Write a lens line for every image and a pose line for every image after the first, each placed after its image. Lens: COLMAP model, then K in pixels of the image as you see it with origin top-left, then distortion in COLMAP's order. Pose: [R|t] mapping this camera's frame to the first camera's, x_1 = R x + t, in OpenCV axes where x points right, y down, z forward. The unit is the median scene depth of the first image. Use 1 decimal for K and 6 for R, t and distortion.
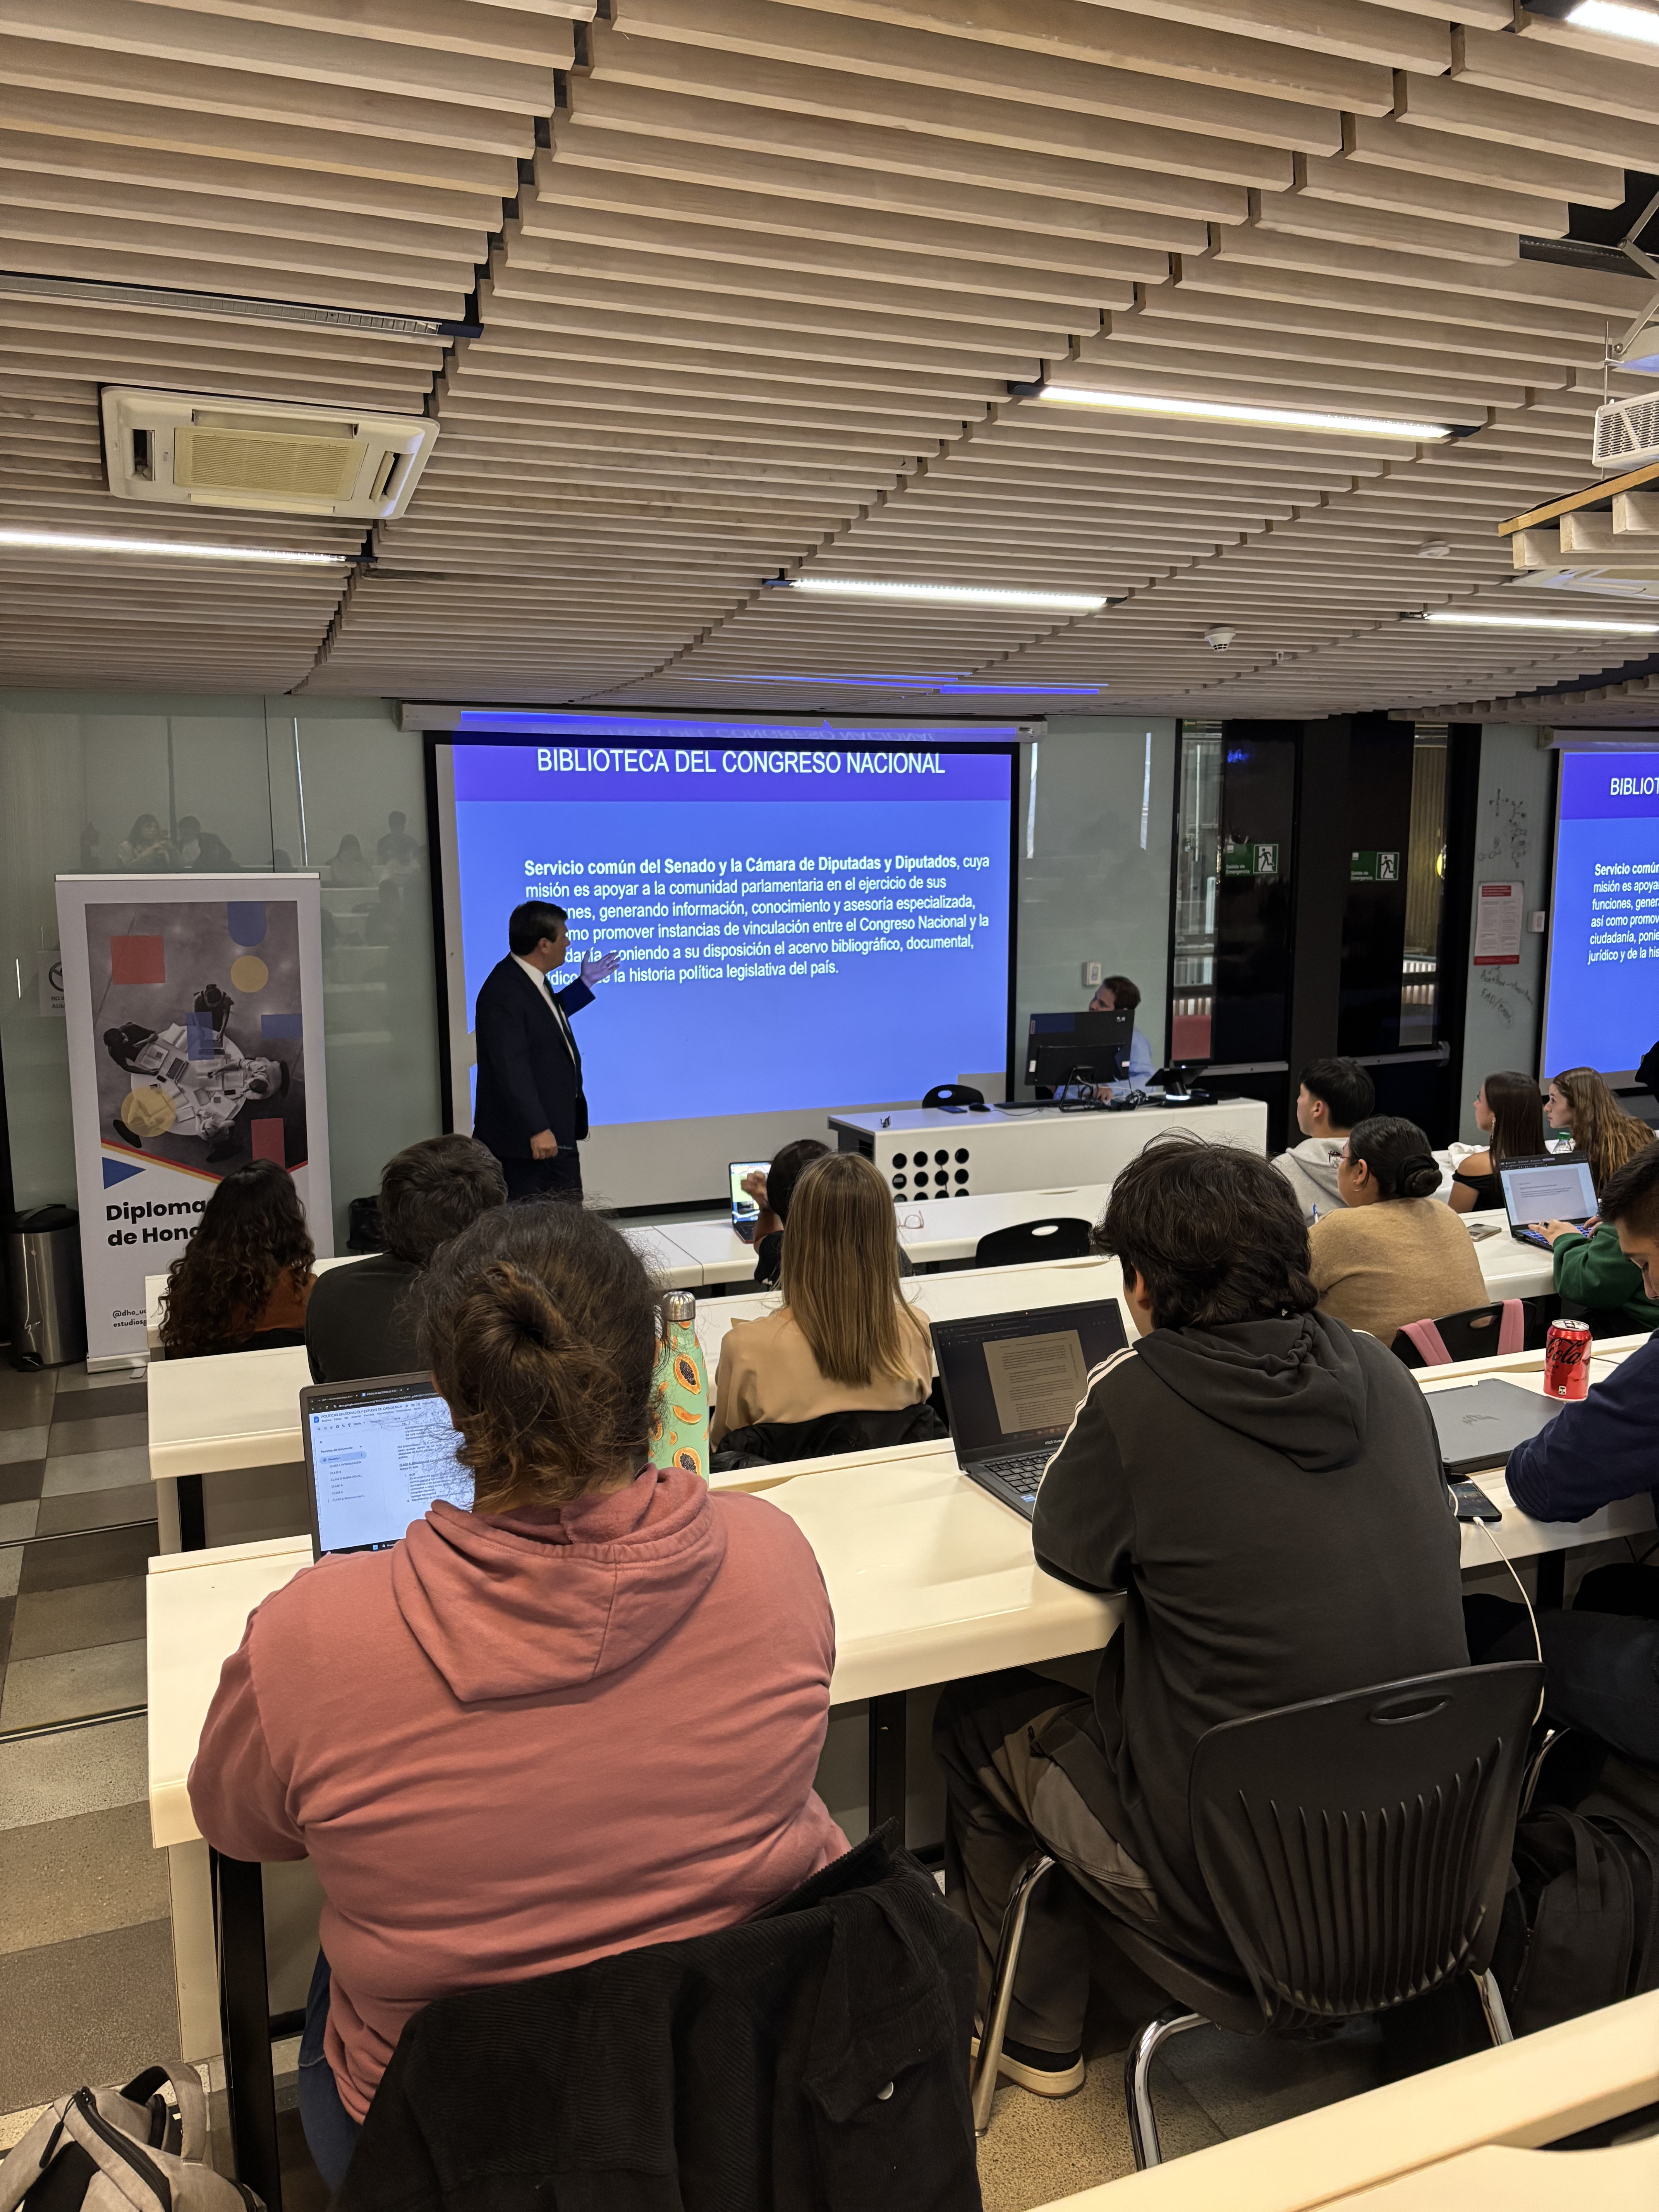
lens RADIAL K [[1679.0, 0, 808.2], [0, 1679.0, 1150.4], [0, 0, 1]] dist [0.035687, -0.033612]
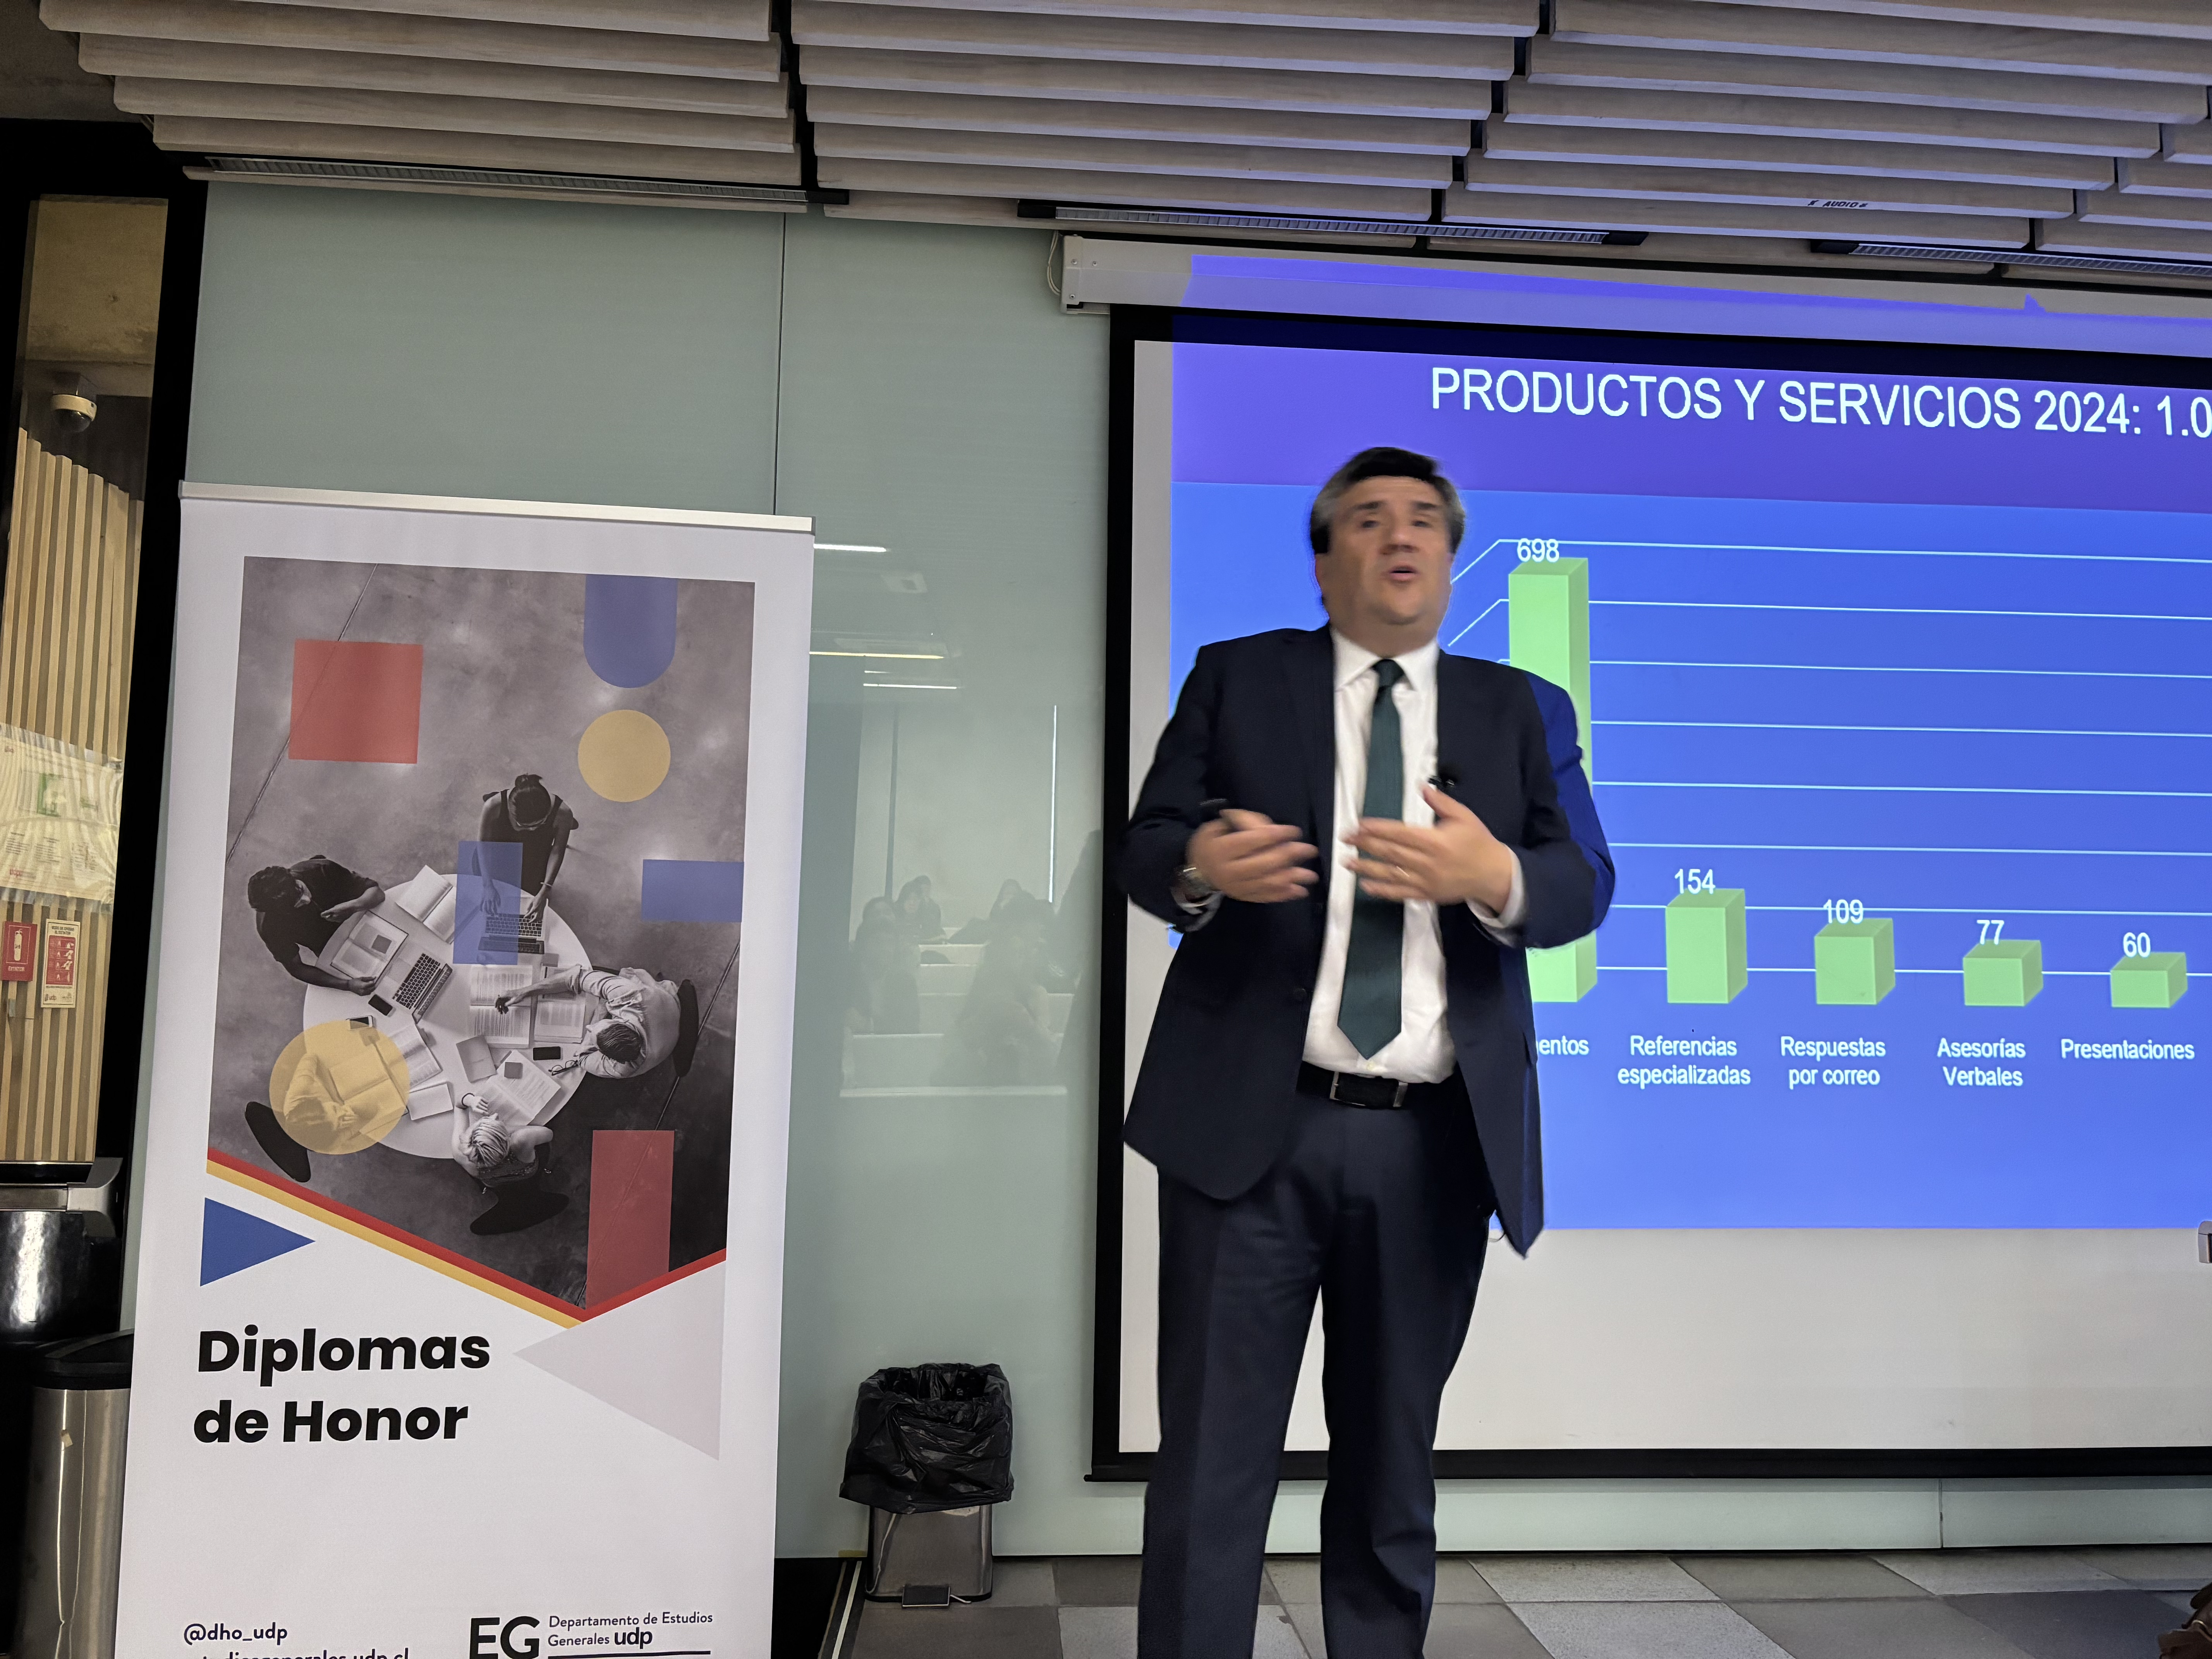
lens RADIAL K [[1679.0, 0, 1082.6], [0, 1679.0, 827.1], [0, 0, 1]] dist [0.035687, -0.033612]
pose [[0.949024, -0.019463, -0.314603, -0.100823], [-0.074441, 0.956019, -0.283701, 0.017362], [0.306288, 0.292658, 0.905836, 0.668623]]
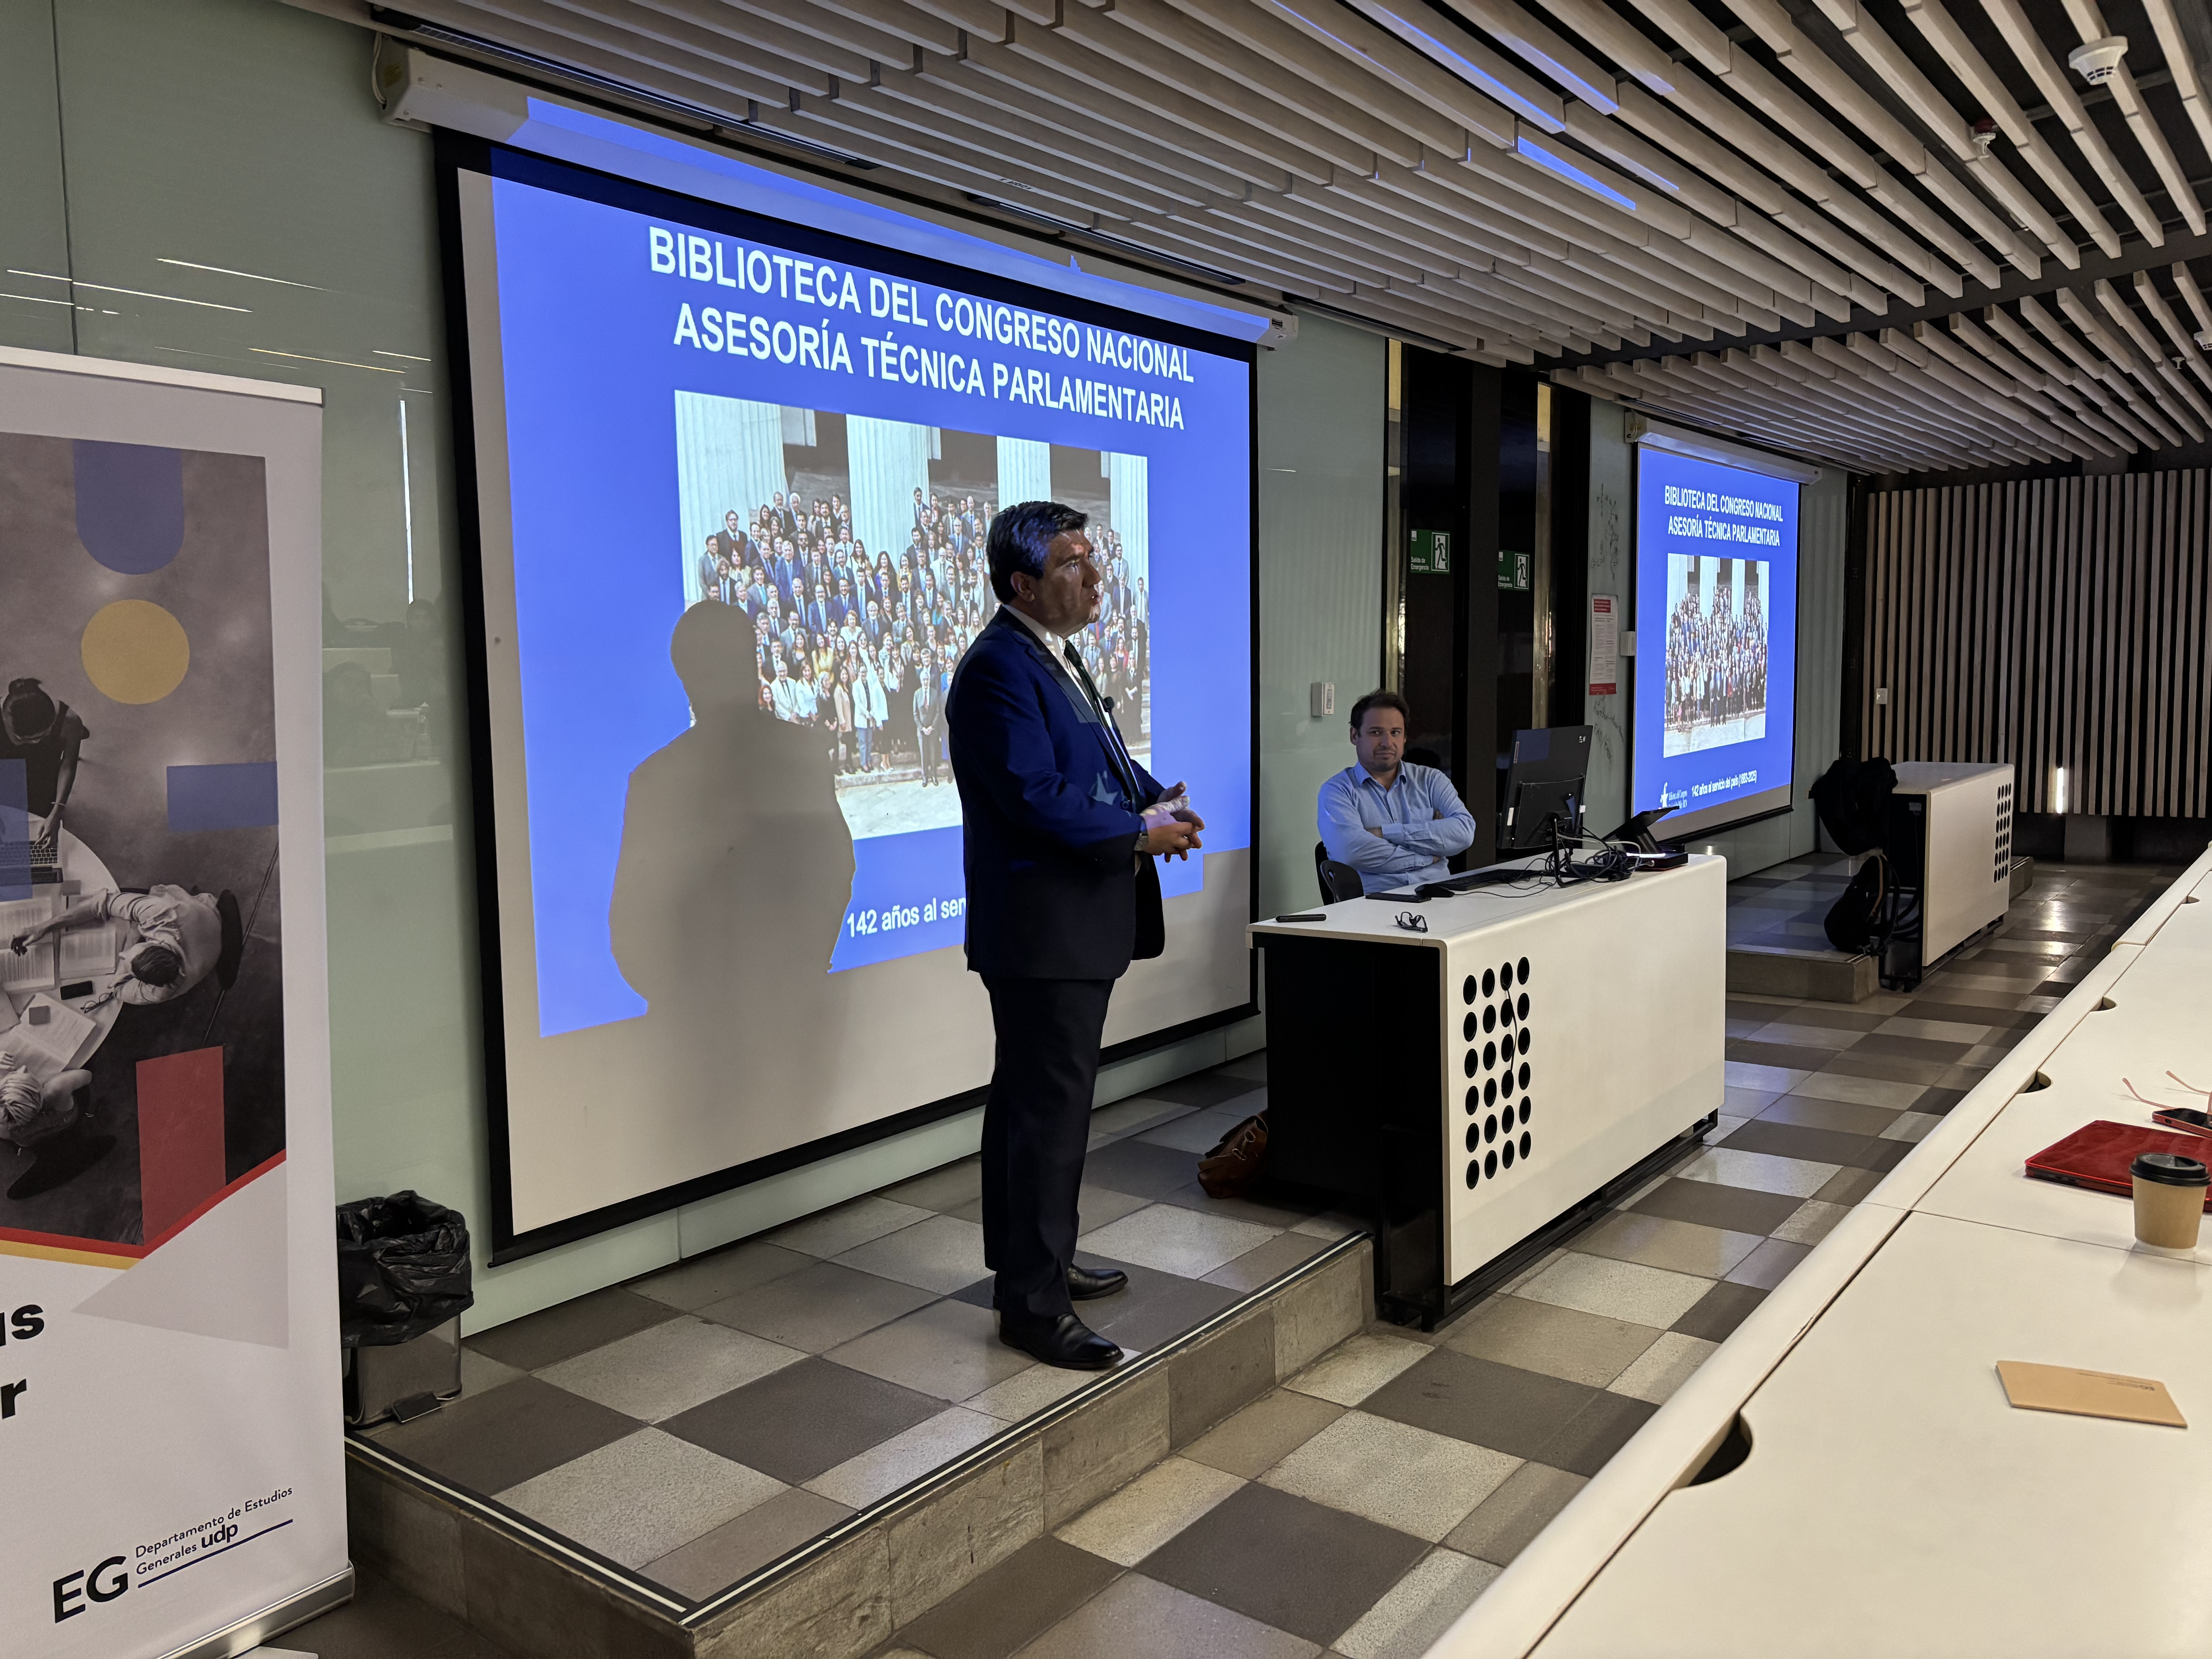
lens RADIAL K [[1679.0, 0, 1089.5], [0, 1679.0, 828.5], [0, 0, 1]] dist [0.035687, -0.033612]
pose [[0.875103, -0.057568, 0.480501, -0.326670], [0.100622, 0.992844, -0.064305, -0.023901], [-0.473361, 0.104623, 0.874633, 0.588815]]
